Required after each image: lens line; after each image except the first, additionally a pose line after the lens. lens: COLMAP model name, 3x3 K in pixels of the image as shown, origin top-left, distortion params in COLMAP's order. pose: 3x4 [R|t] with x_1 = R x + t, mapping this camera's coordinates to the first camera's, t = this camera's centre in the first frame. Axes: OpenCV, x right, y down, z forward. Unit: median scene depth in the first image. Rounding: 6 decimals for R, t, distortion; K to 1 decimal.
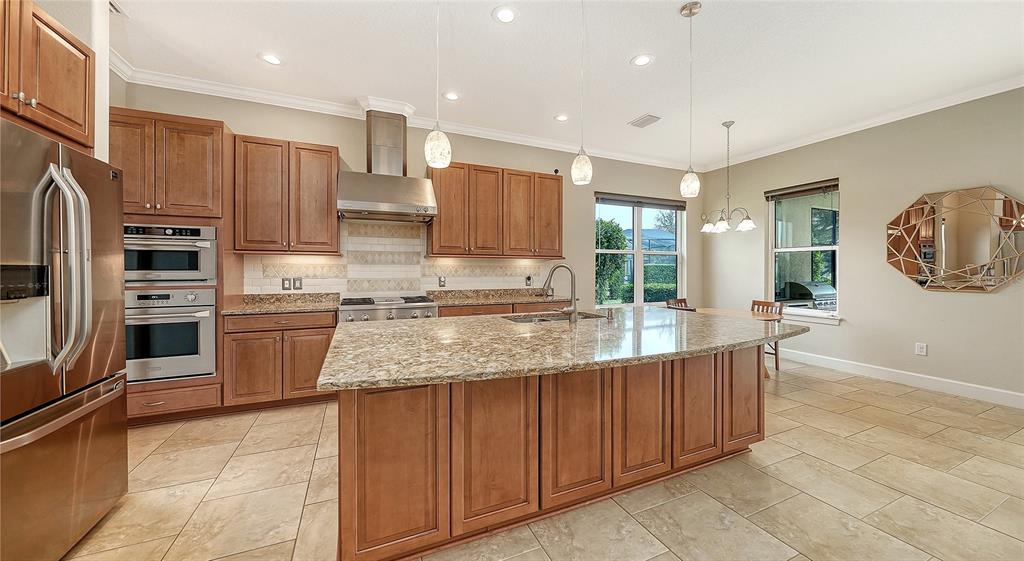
lens RADIAL K [[356.3, 0, 522.5], [0, 356.3, 267.4], [0, 0, 1]] dist [-0.005022, 0.000243]
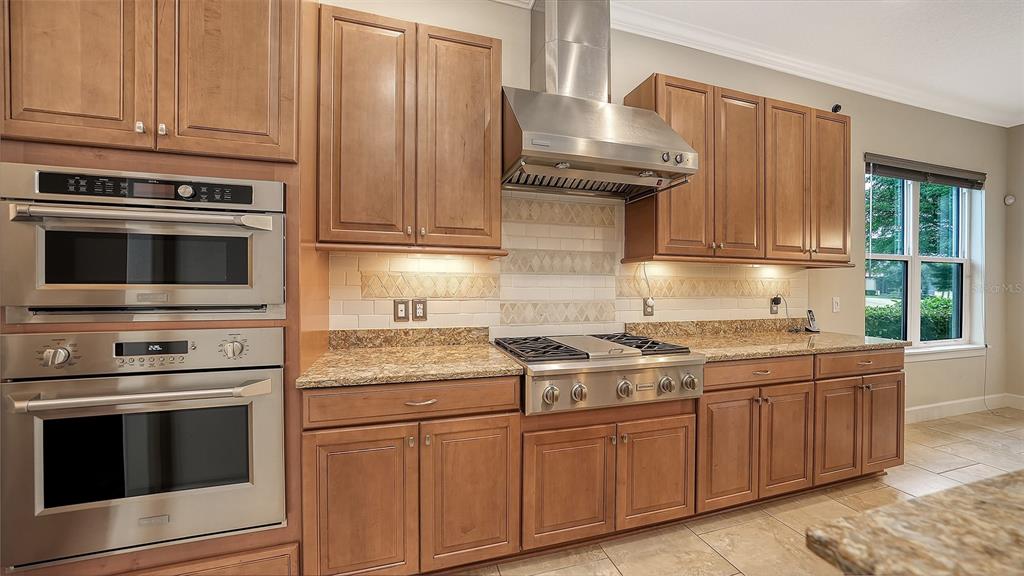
lens RADIAL K [[354.1, 0, 502.0], [0, 354.1, 286.3], [0, 0, 1]] dist [-0.021238, 0.000157]
pose [[0.989479, 0.005999, -0.144554, -0.402123], [-0.004379, 0.999924, 0.011523, 0.003642], [0.144612, -0.010768, 0.989430, 0.458703]]
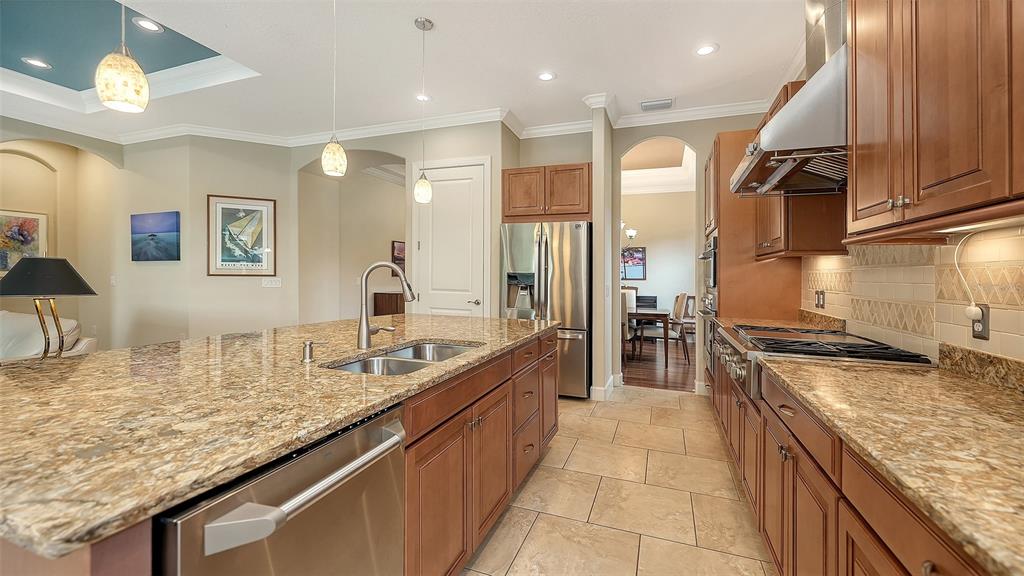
lens RADIAL K [[400.1, 0, 518.1], [0, 400.1, 275.8], [0, 0, 1]] dist [-0.004582, -0.000756]
pose [[-0.696216, -0.010279, -0.717759, 0.286599], [-0.011322, 0.999930, -0.003337, 0.009318], [0.717743, 0.005803, -0.696283, 1.032977]]
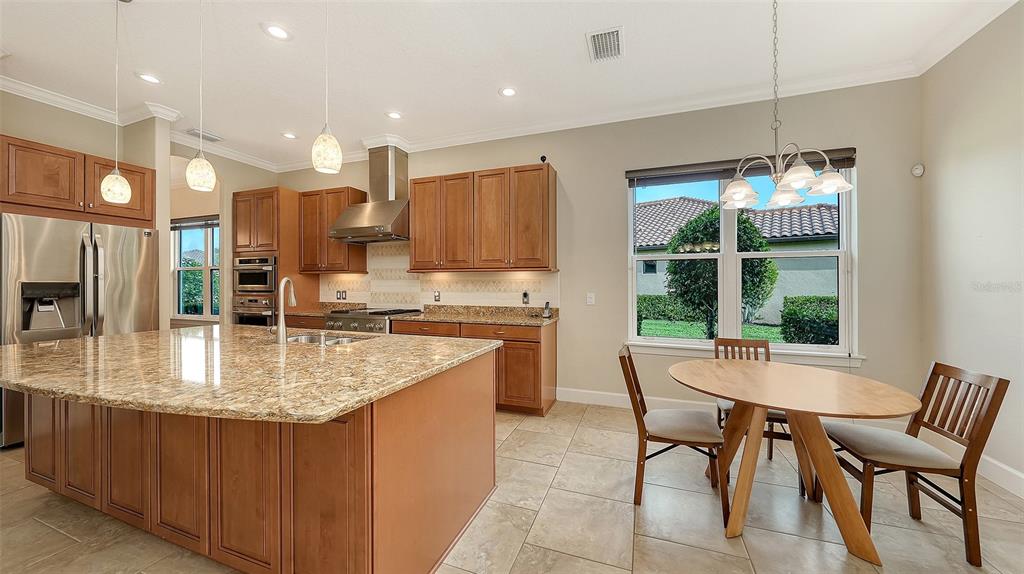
lens RADIAL K [[355.8, 0, 517.9], [0, 355.8, 285.2], [0, 0, 1]] dist [-0.009105, 0.001581]
pose [[0.716896, 0.001572, -0.697178, 0.700997], [0.004117, 0.999970, 0.006489, 0.002971], [0.697168, -0.007523, 0.716868, 0.467693]]
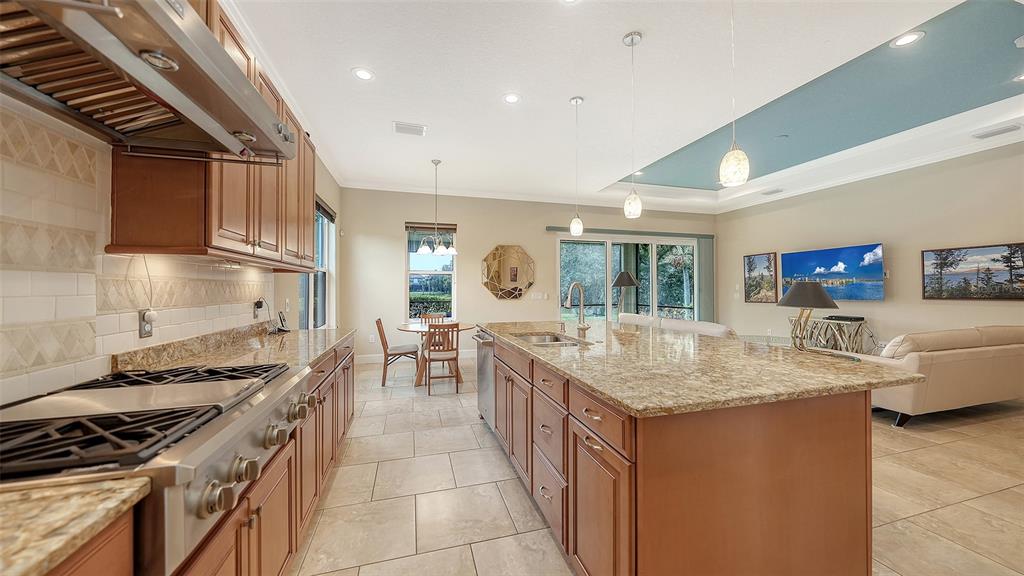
lens RADIAL K [[355.8, 0, 512.1], [0, 355.8, 282.6], [0, 0, 1]] dist [-0.009105, 0.001581]
pose [[0.145225, 0.013701, 0.989304, -0.566255], [-0.002525, 0.999906, -0.013477, 0.003654], [-0.989395, -0.000541, 0.145246, 0.632010]]
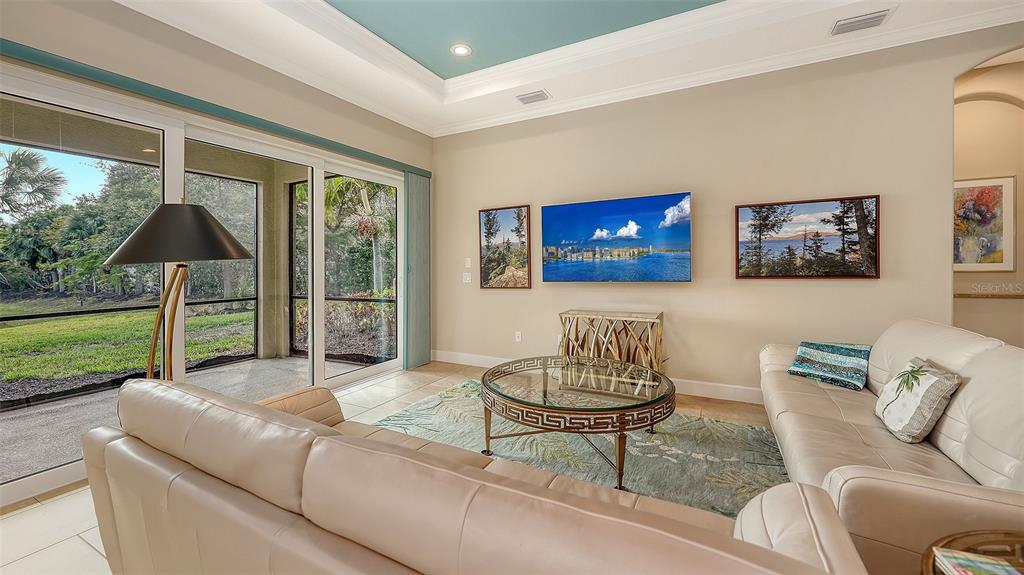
lens RADIAL K [[383.0, 0, 504.7], [0, 383.0, 263.2], [0, 0, 1]] dist [0.001228, -0.001003]
pose [[-0.618764, 0.007041, 0.785545, 0.456165], [0.006844, 0.999970, -0.003572, 0.004740], [-0.785547, 0.003166, -0.618794, 0.370374]]
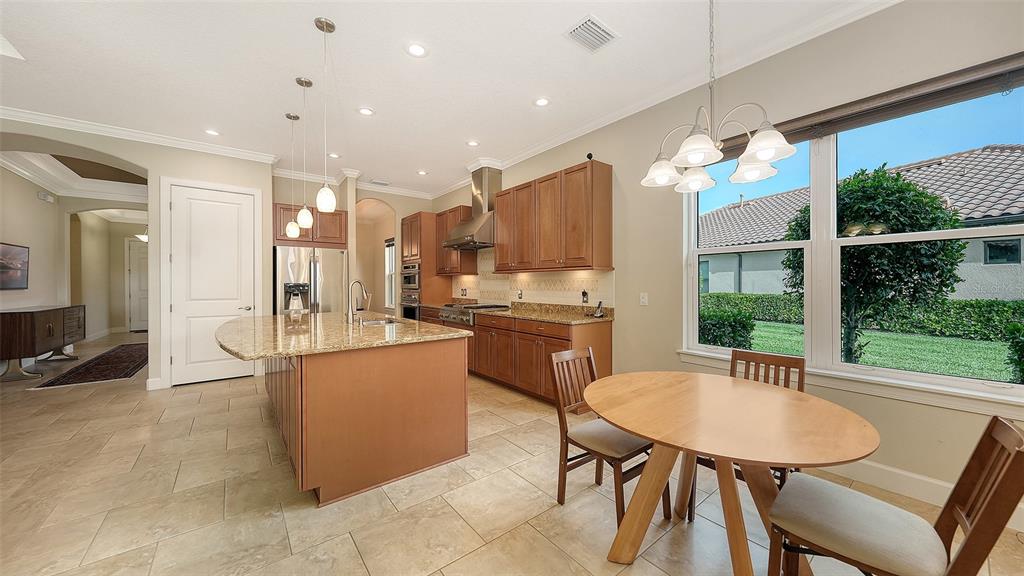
lens RADIAL K [[355.8, 0, 514.5], [0, 355.8, 286.5], [0, 0, 1]] dist [-0.009105, 0.001581]
pose [[0.243239, 0.006303, -0.969946, 0.943381], [0.009009, 0.999921, 0.008757, 0.005385], [0.969925, -0.010868, 0.243163, 0.763610]]
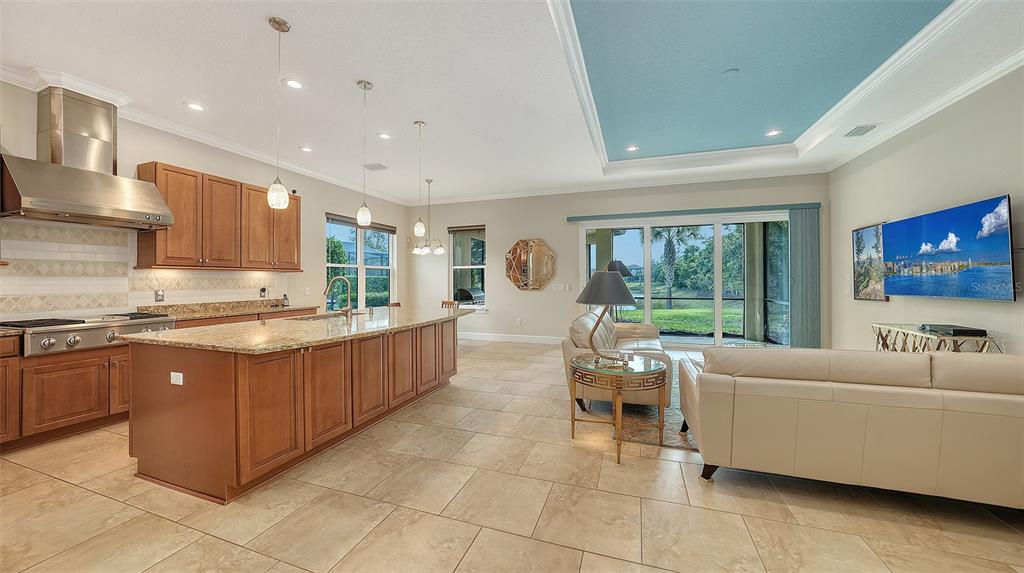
lens RADIAL K [[355.8, 0, 507.9], [0, 355.8, 278.4], [0, 0, 1]] dist [-0.009105, 0.001581]
pose [[0.699319, -0.003089, 0.714803, -0.267490], [0.004169, 0.999991, 0.000243, -0.000272], [-0.714797, 0.002810, 0.699326, -0.282682]]
